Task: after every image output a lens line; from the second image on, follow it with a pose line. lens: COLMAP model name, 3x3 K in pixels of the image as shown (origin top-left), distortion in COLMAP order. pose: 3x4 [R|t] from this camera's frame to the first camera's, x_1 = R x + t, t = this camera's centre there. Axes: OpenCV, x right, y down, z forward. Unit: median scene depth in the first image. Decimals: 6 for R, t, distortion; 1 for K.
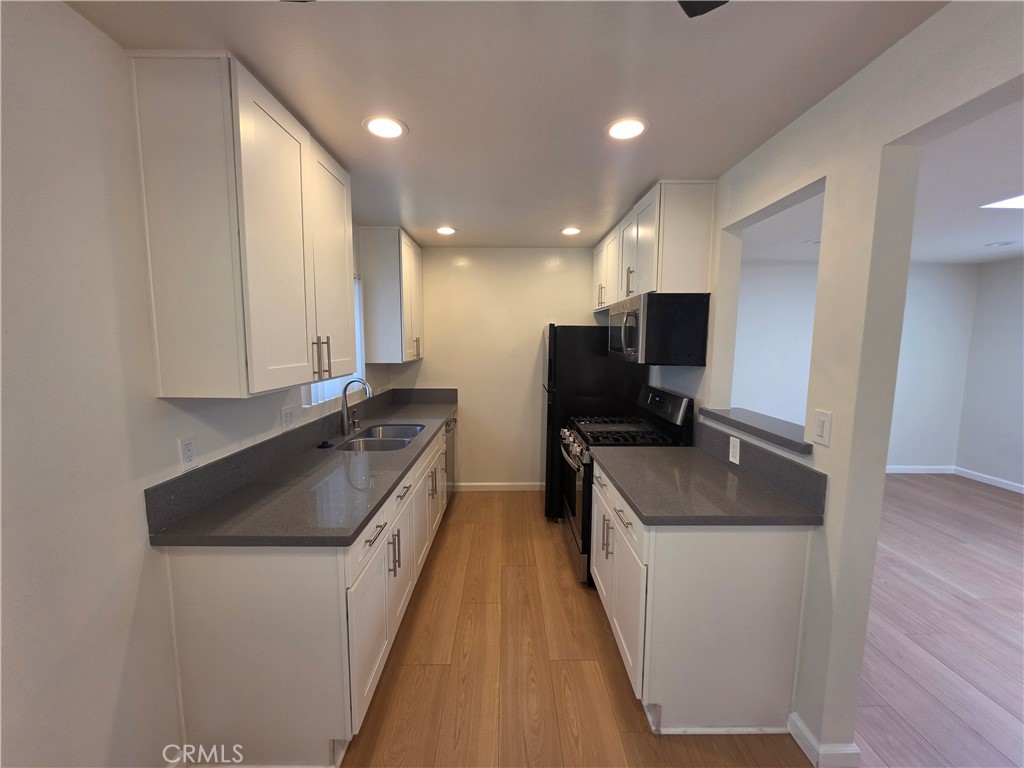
lens RADIAL K [[413.2, 0, 511.7], [0, 413.2, 386.6], [0, 0, 1]] dist [-0.000978, -0.000178]
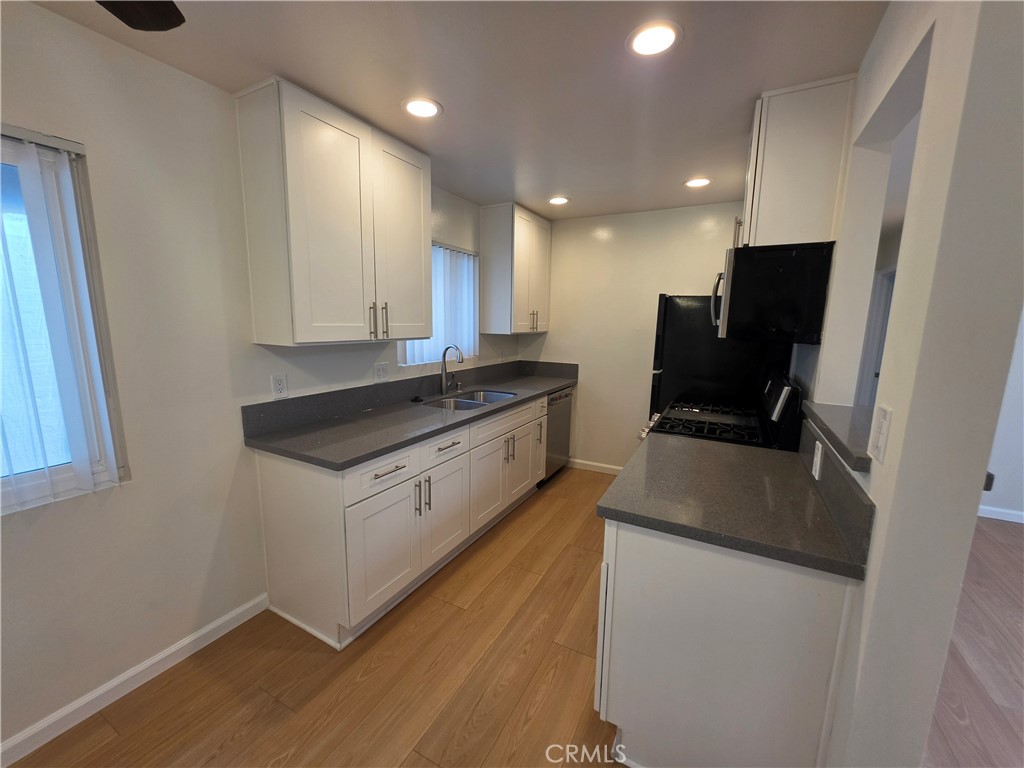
lens RADIAL K [[413.2, 0, 511.7], [0, 413.2, 386.6], [0, 0, 1]] dist [-0.000978, -0.000178]
pose [[0.875008, 0.087423, -0.476150, 0.354321], [-0.066913, 0.995959, 0.059898, 0.017509], [0.479462, -0.020550, 0.877322, 0.105680]]
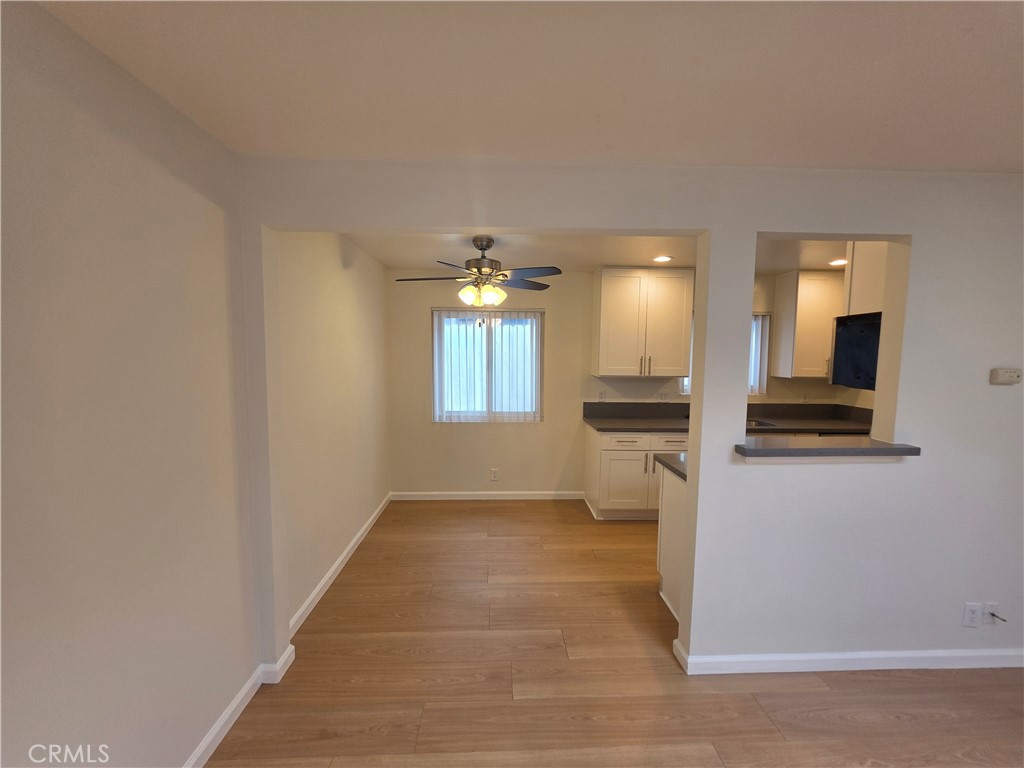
lens RADIAL K [[413.2, 0, 511.7], [0, 413.2, 386.6], [0, 0, 1]] dist [-0.000978, -0.000178]
pose [[0.024653, 0.078332, -0.996622, 1.358805], [-0.122058, 0.989703, 0.074768, -0.029201], [0.992217, 0.119802, 0.033961, 0.171406]]
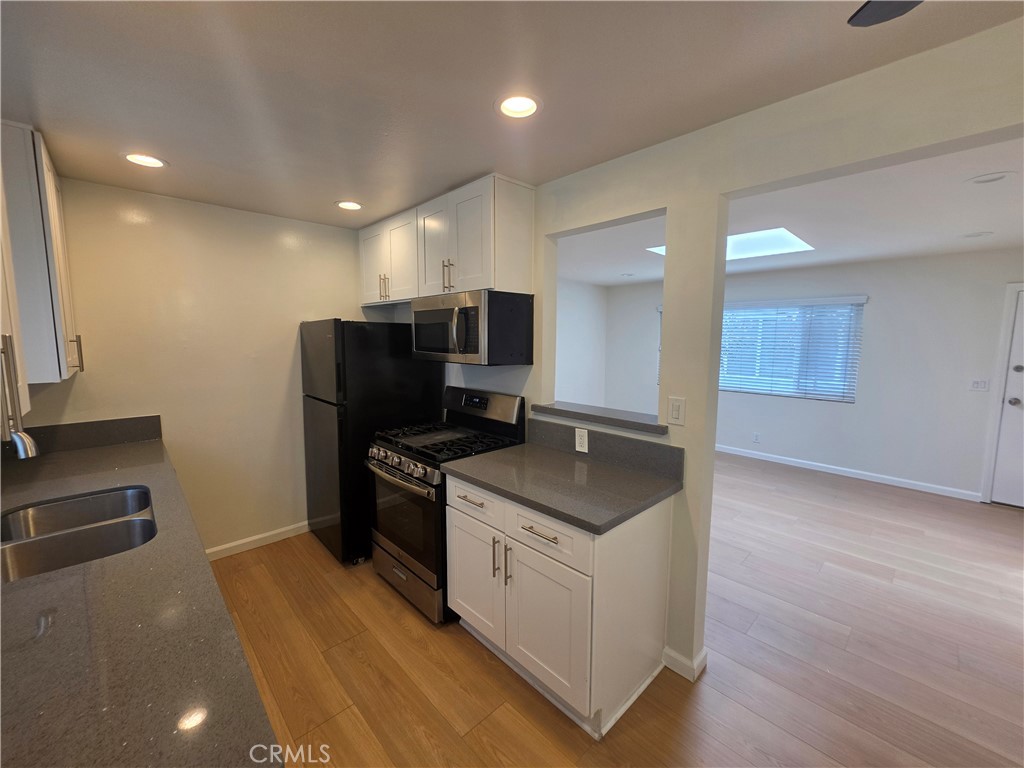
lens RADIAL K [[415.7, 0, 518.5], [0, 415.7, 382.5], [0, 0, 1]] dist [0.000131, -0.000005]
pose [[0.726754, -0.074963, 0.682795, -0.283821], [0.075807, 0.996708, 0.028739, -0.037830], [-0.682702, 0.030875, 0.730044, 0.265126]]
